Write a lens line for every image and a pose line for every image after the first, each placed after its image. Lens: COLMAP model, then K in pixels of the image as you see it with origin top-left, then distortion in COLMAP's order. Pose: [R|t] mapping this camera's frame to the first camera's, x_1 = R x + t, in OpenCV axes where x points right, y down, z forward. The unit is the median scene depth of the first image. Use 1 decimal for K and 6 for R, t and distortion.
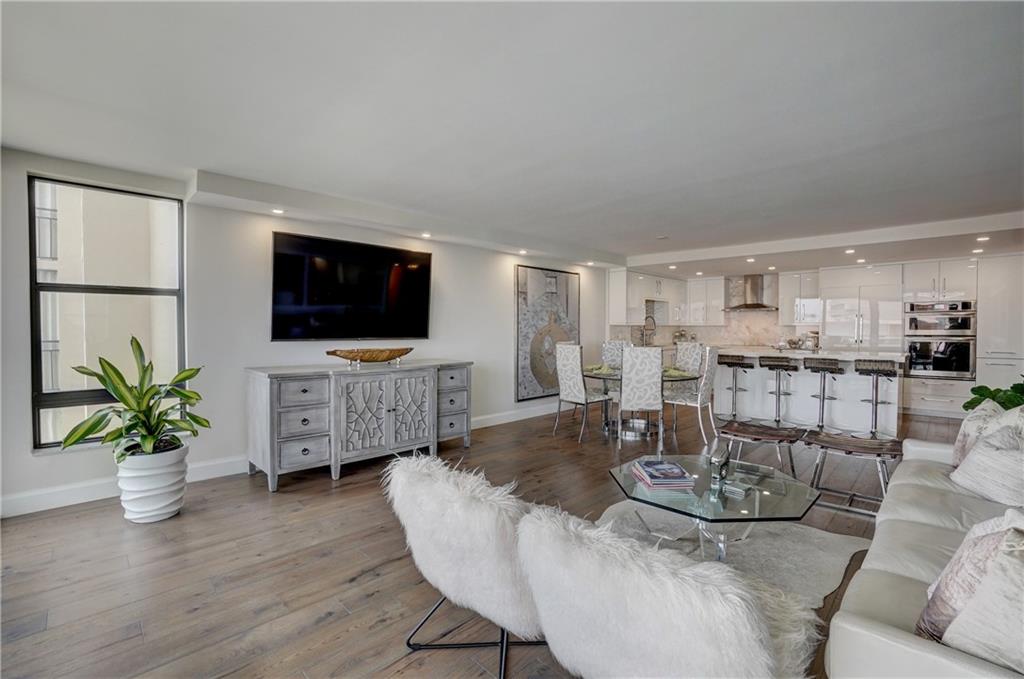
lens RADIAL K [[454.4, 0, 510.7], [0, 454.4, 337.9], [0, 0, 1]] dist [-0.063107, 0.022077]
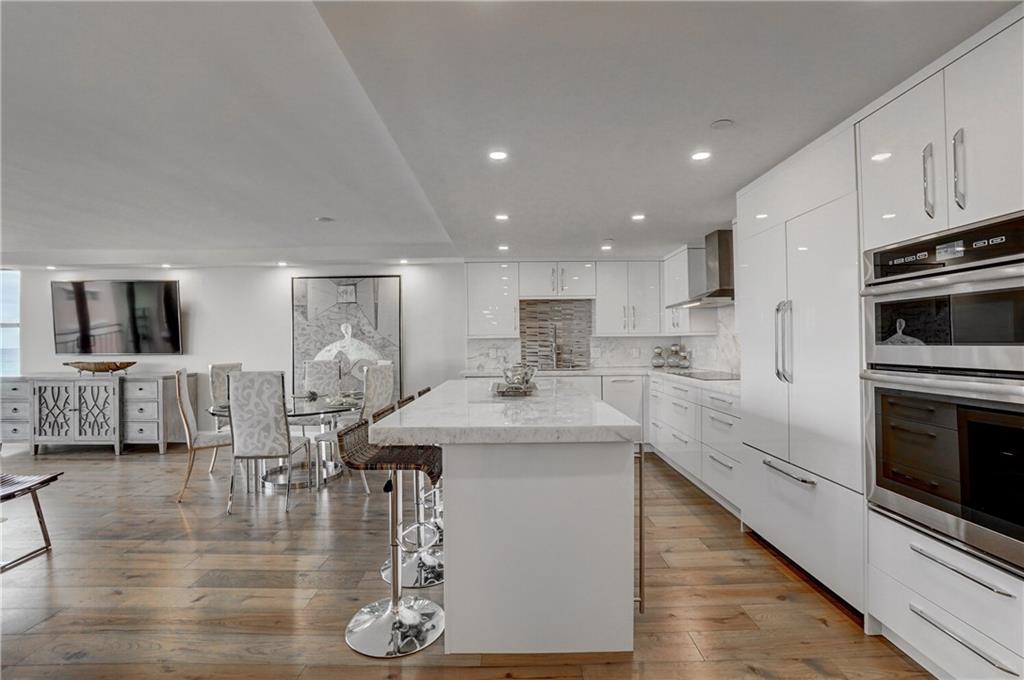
lens RADIAL K [[454.4, 0, 510.7], [0, 454.4, 338.4], [0, 0, 1]] dist [-0.063107, 0.022077]
pose [[0.707537, -0.011891, -0.706576, 0.980153], [-0.006316, 0.999712, -0.023149, -0.015059], [0.706648, 0.020842, 0.707258, 0.656606]]
